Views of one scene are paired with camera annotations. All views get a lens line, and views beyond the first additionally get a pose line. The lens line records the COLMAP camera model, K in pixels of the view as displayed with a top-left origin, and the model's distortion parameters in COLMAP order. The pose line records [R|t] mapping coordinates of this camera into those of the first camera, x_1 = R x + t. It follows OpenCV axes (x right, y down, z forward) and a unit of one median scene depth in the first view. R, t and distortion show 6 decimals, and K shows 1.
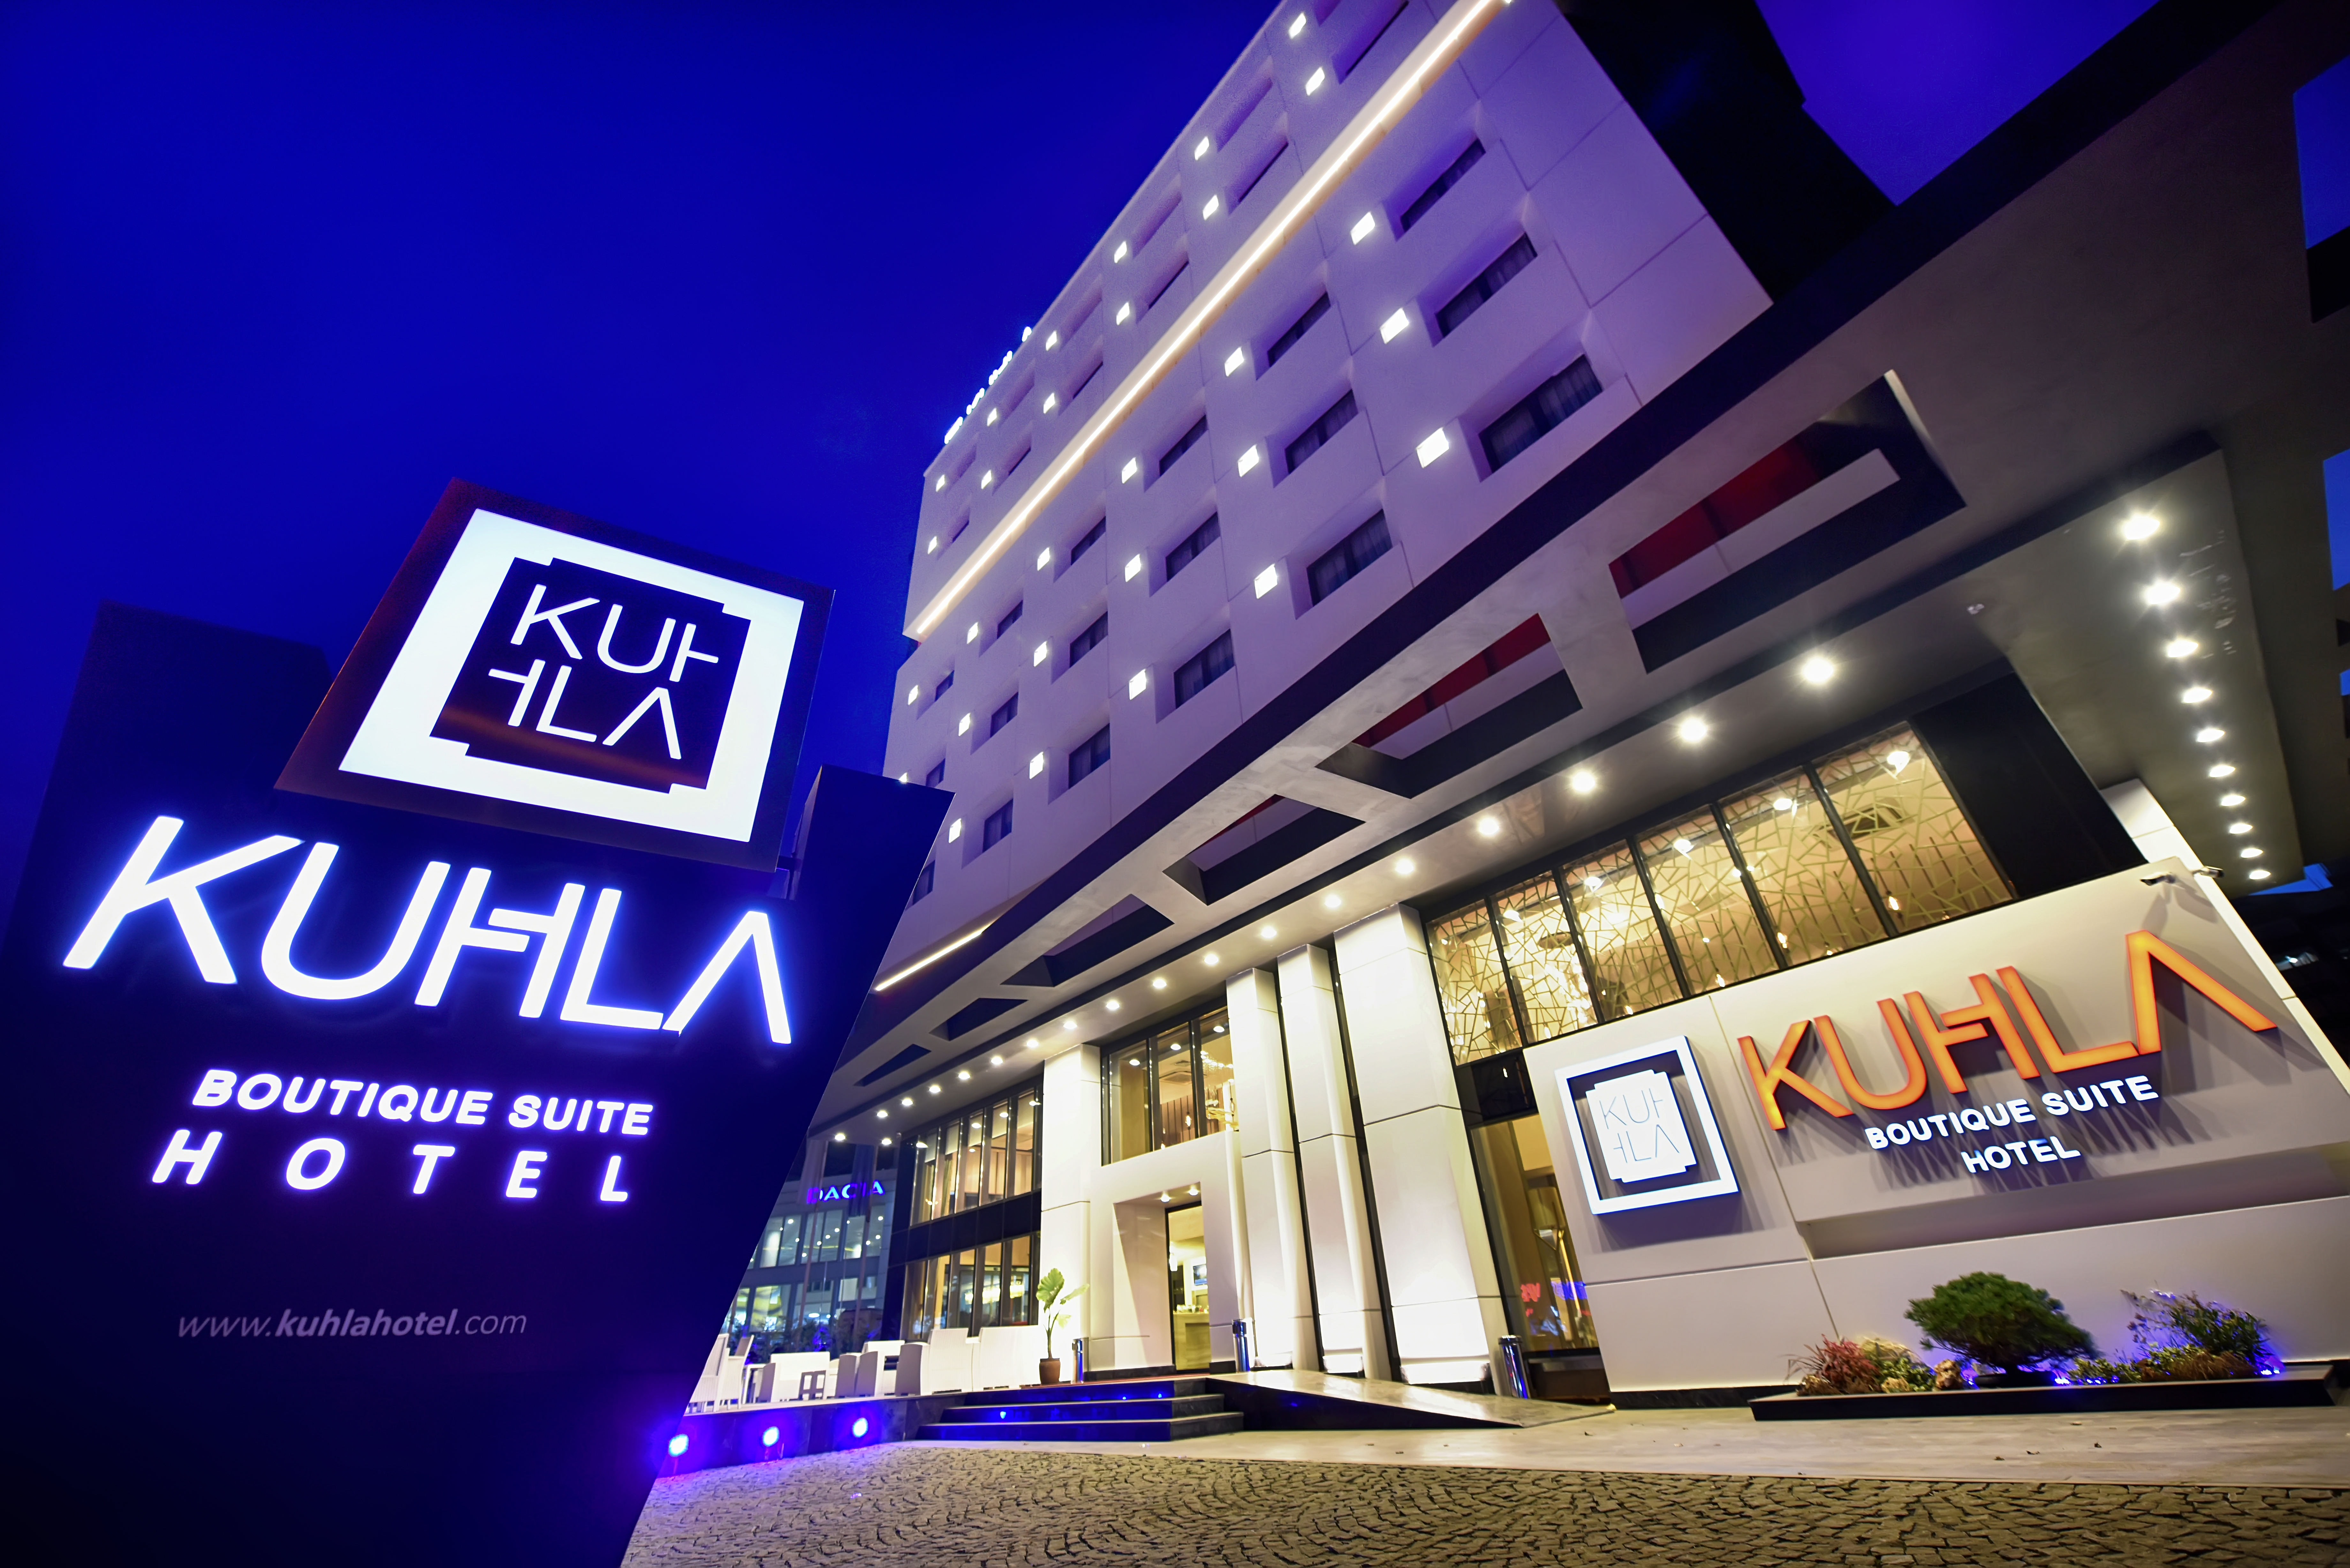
lens RADIAL K [[926.5, 0, 1175.0], [0, 926.5, 784.0], [0, 0, 1]] dist [0.000779, -0.004188]
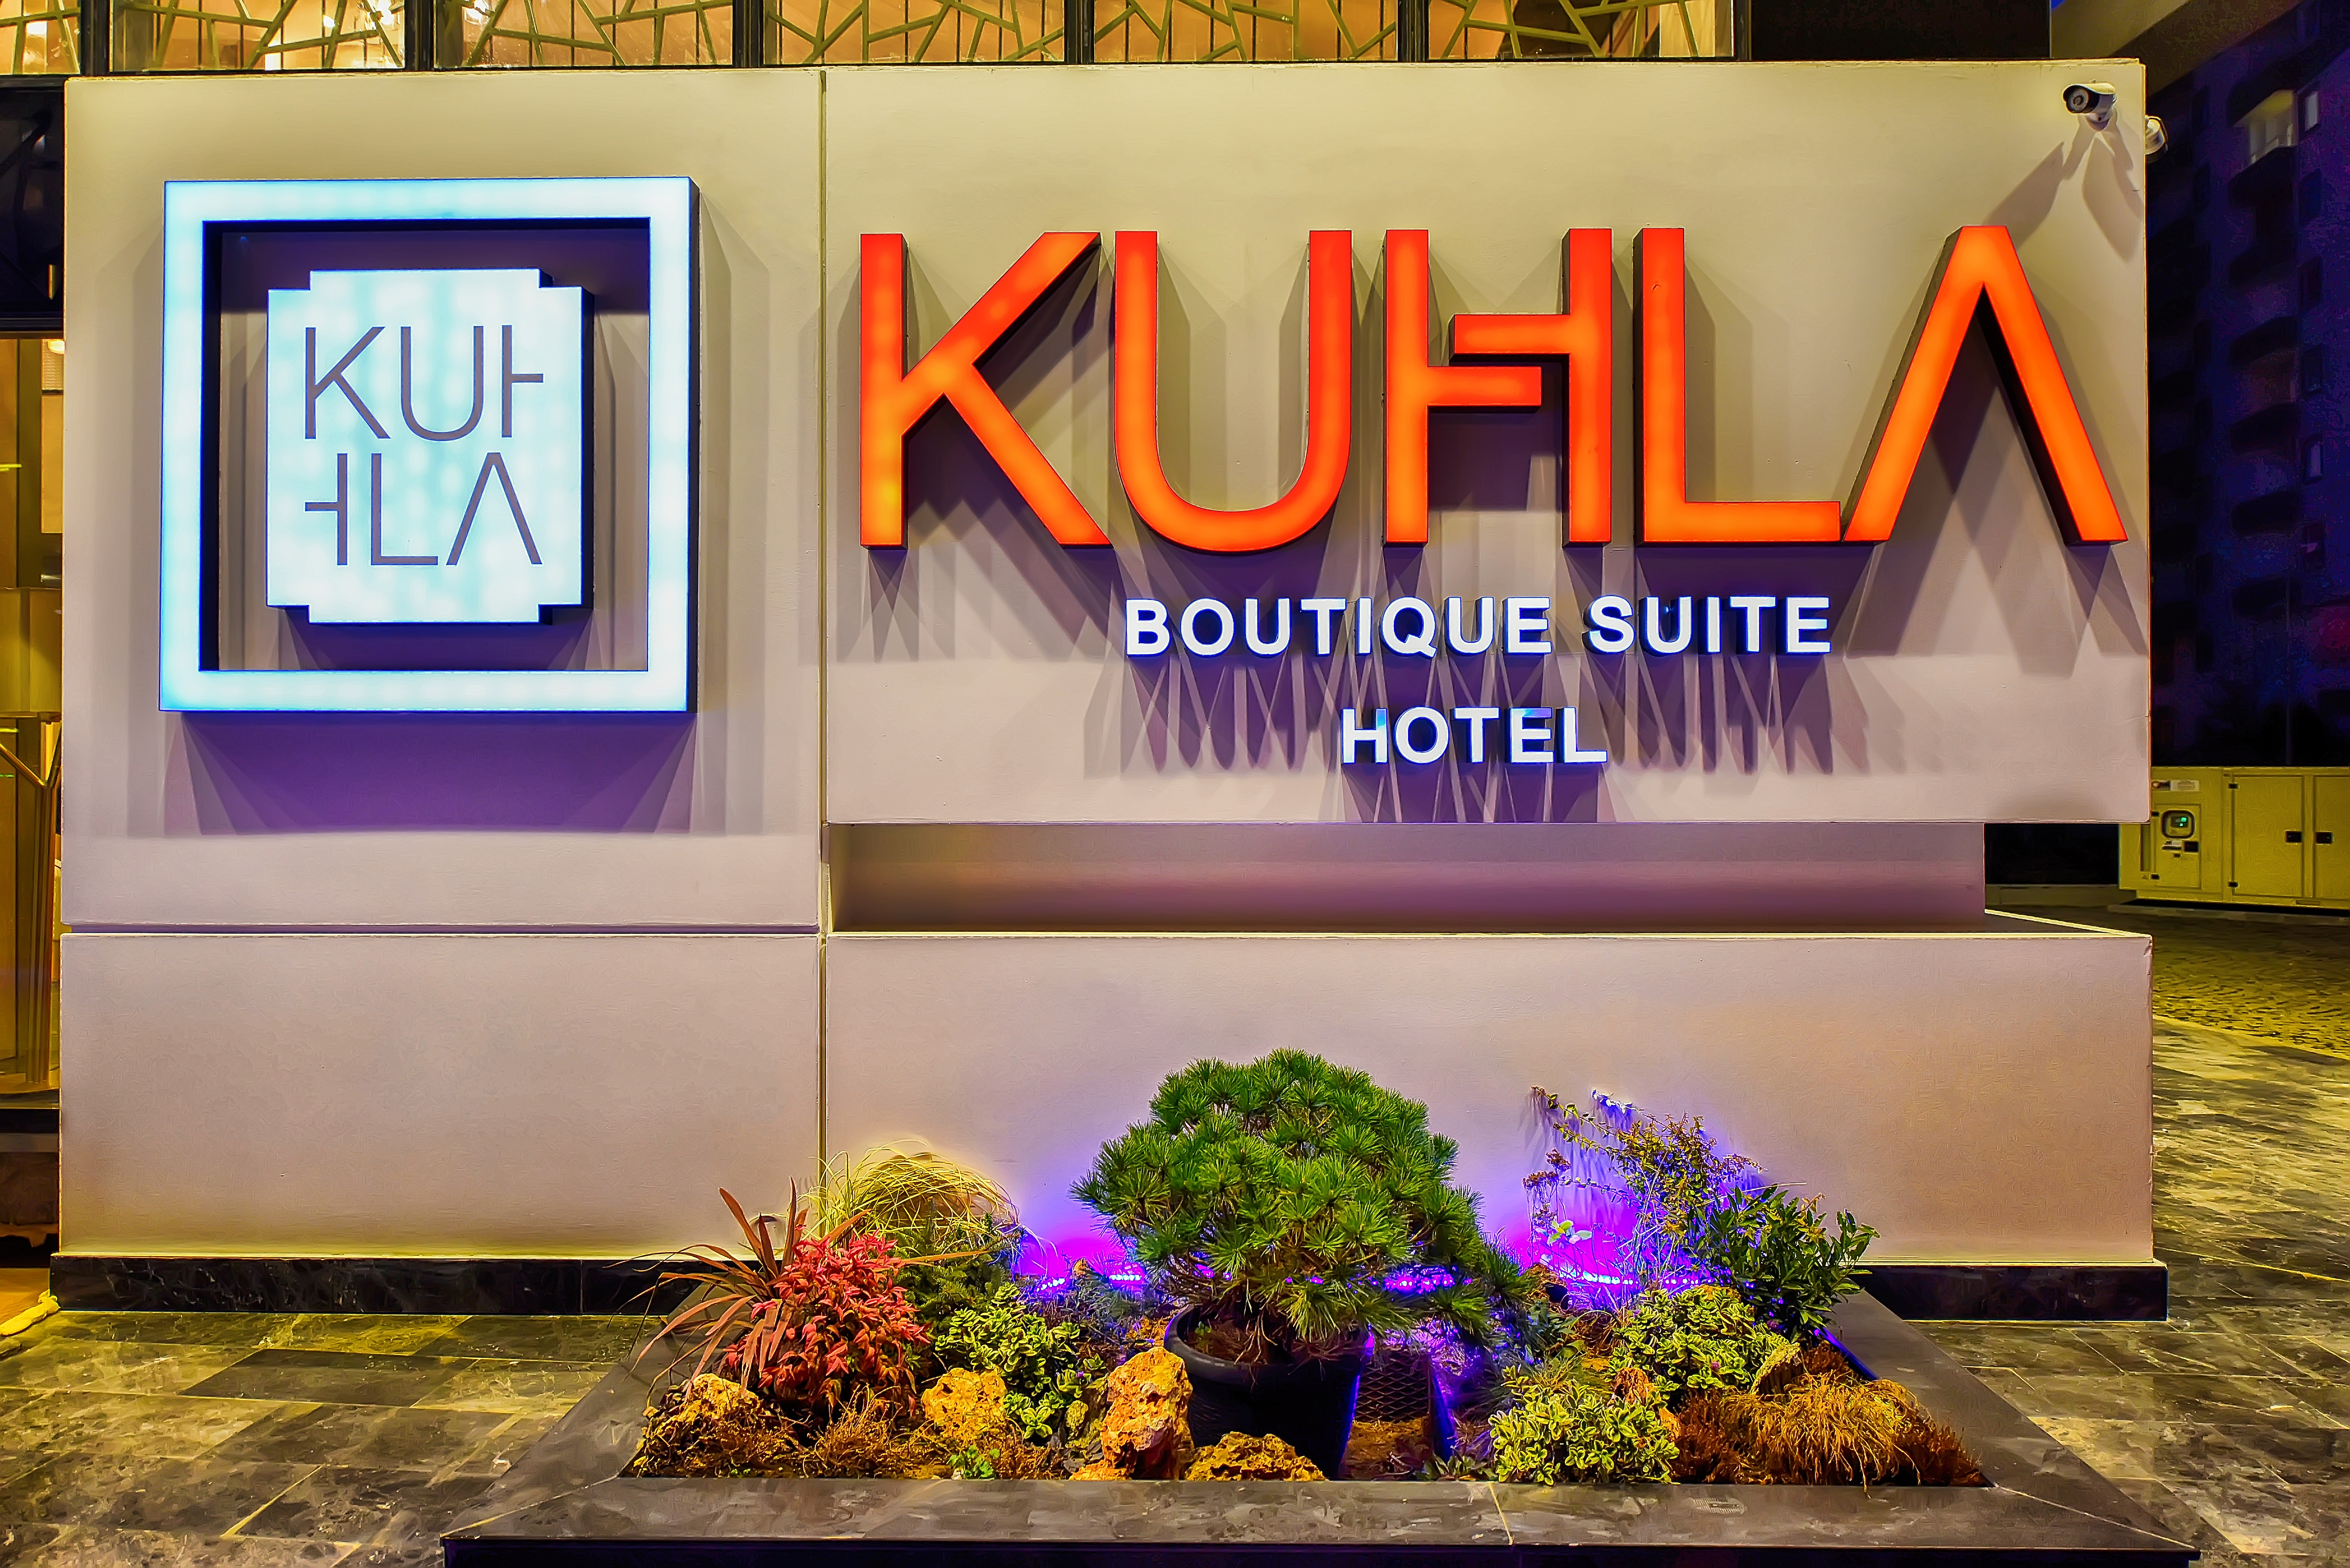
lens RADIAL K [[1846.3, 0, 1175.0], [0, 1846.3, 697.7], [0, 0, 1]] dist [-0.013368, -0.002390]
pose [[0.658941, 0.059515, 0.749836, 0.277207], [-0.432557, 0.845528, 0.313013, 0.190206], [-0.615378, -0.530604, 0.582897, 0.579519]]
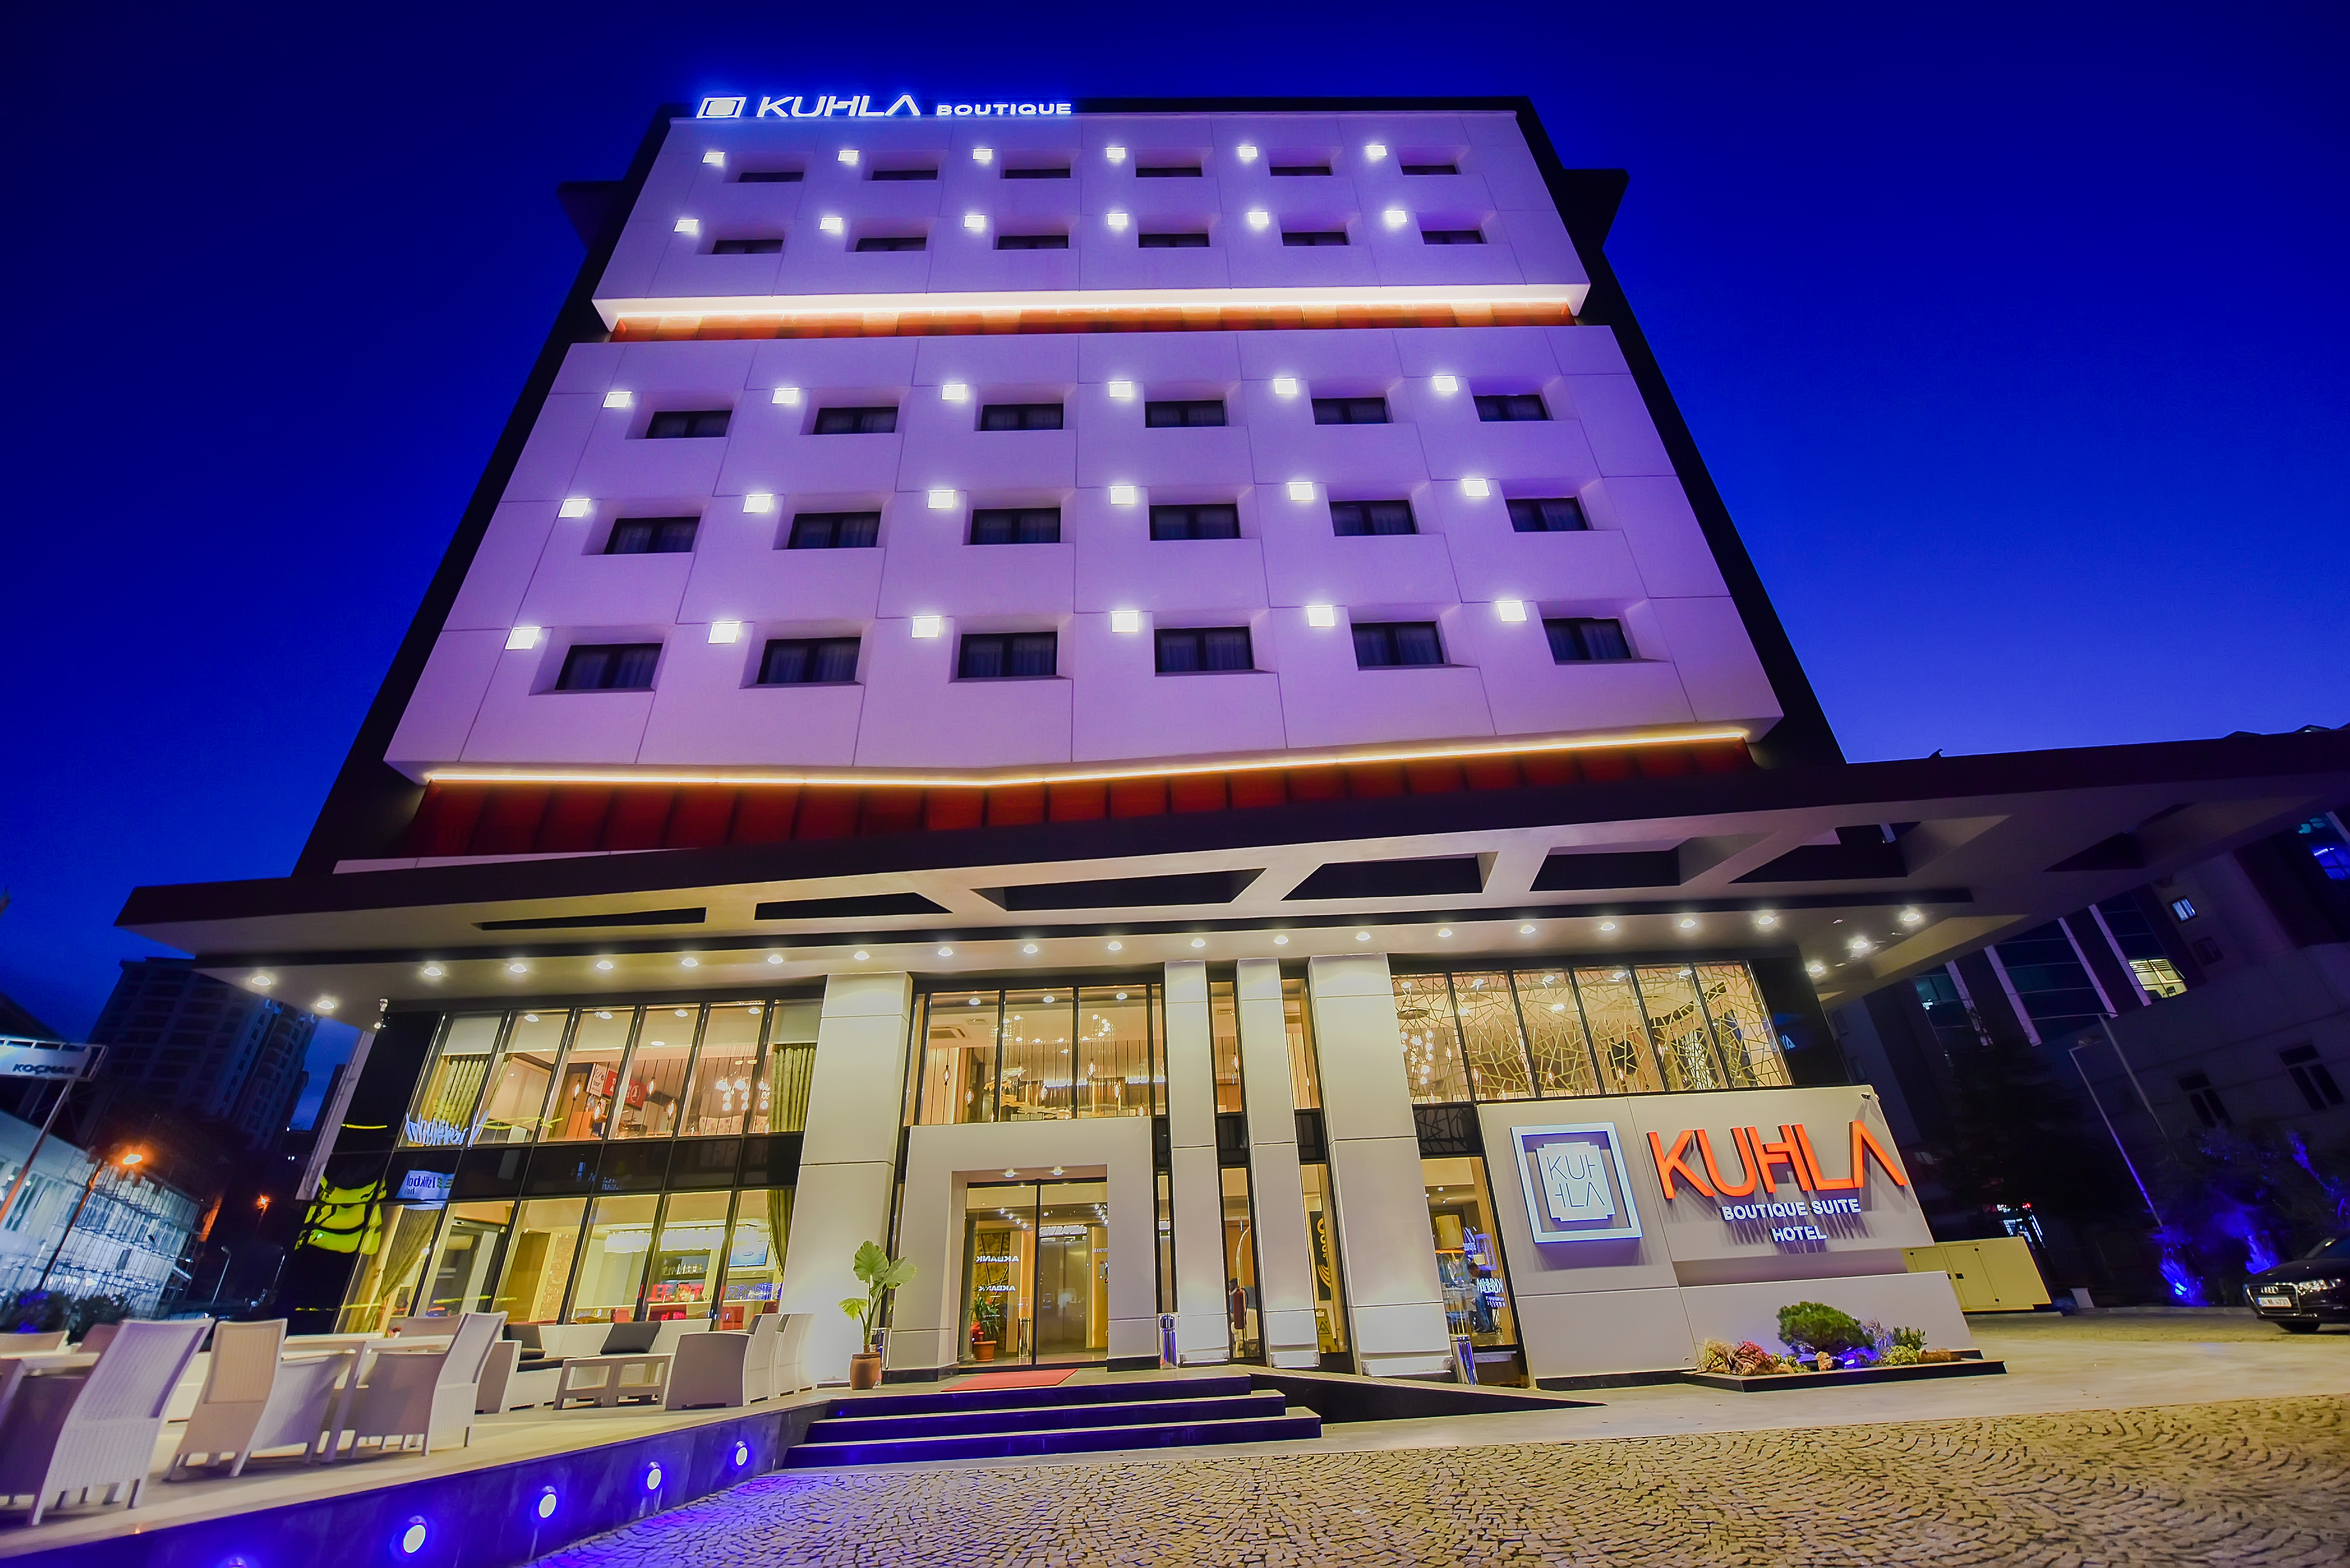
lens RADIAL K [[922.8, 0, 1168.5], [0, 922.8, 753.4], [0, 0, 1]] dist [0.000587, -0.010987]
pose [[0.642579, 0.413511, 0.645059, -1.136922], [-0.405319, 0.897883, -0.171821, 0.315211], [-0.650237, -0.151046, 0.744565, 0.536168]]
